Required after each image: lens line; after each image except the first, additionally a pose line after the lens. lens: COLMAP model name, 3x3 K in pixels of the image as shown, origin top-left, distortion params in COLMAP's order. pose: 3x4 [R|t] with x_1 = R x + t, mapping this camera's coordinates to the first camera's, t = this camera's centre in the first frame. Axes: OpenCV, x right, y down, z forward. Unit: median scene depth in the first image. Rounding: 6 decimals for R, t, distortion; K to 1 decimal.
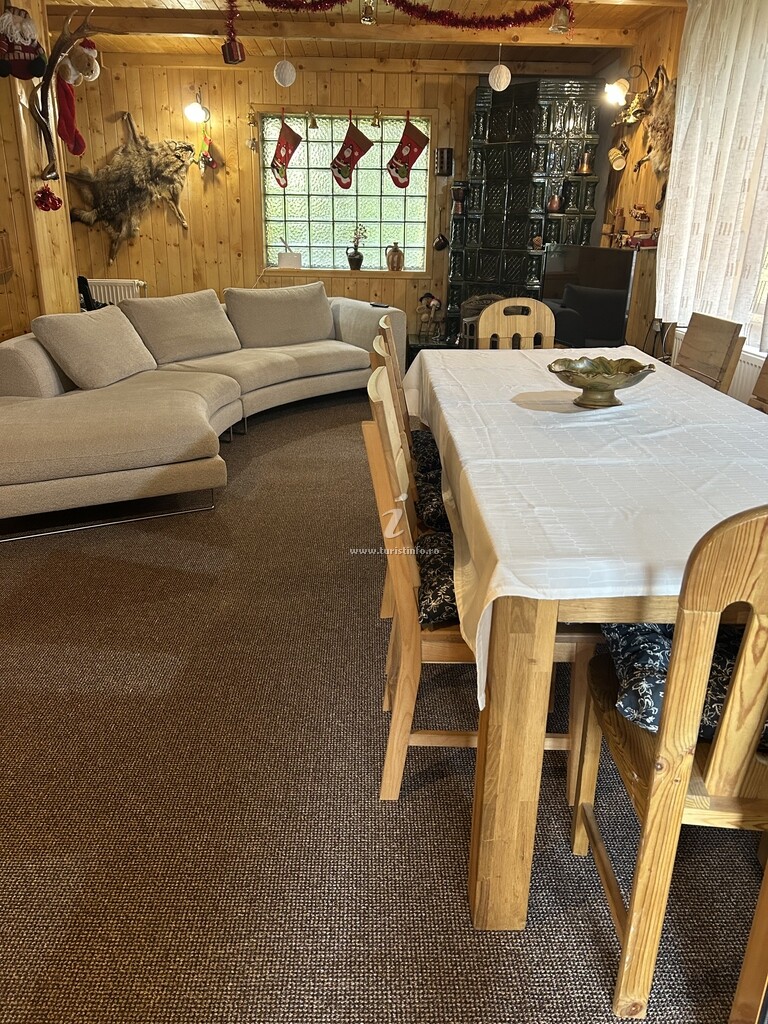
lens RADIAL K [[766.1, 0, 390.0], [0, 766.1, 510.0], [0, 0, 1]] dist [0.052947, -0.055707]
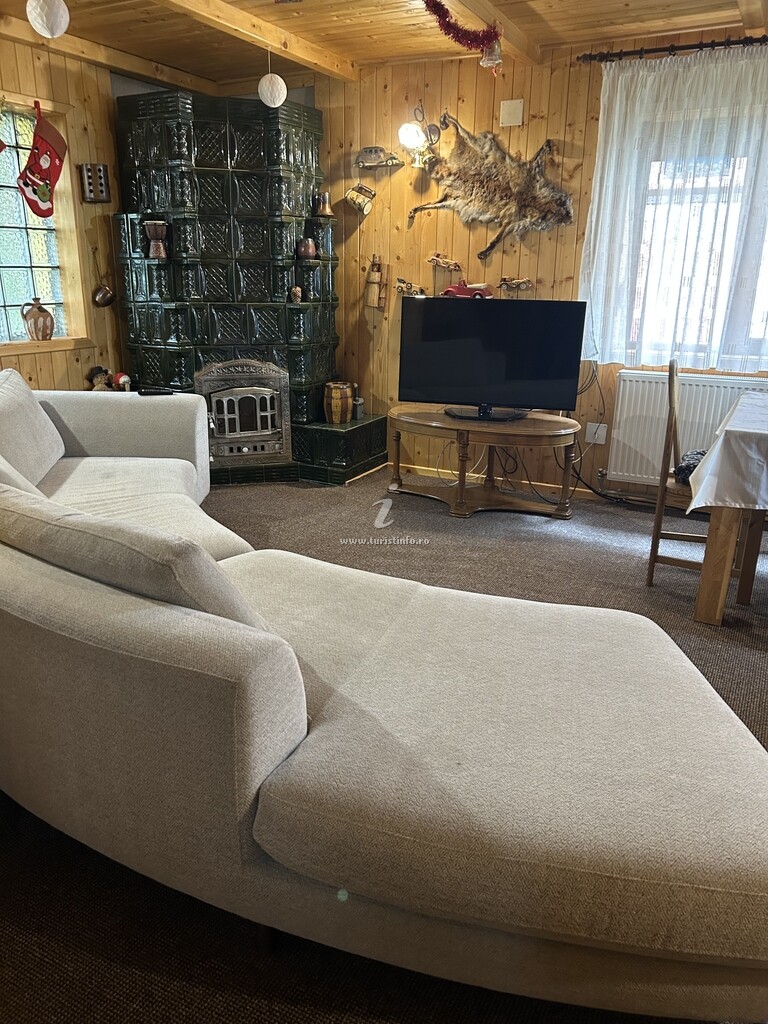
lens RADIAL K [[788.6, 0, 383.4], [0, 788.6, 479.2], [0, 0, 1]] dist [0.052189, -0.004012]
pose [[0.477744, -0.244301, 0.843847, -0.475910], [0.303397, 0.947336, 0.102494, -0.192918], [-0.824446, 0.207055, 0.526704, 0.461242]]
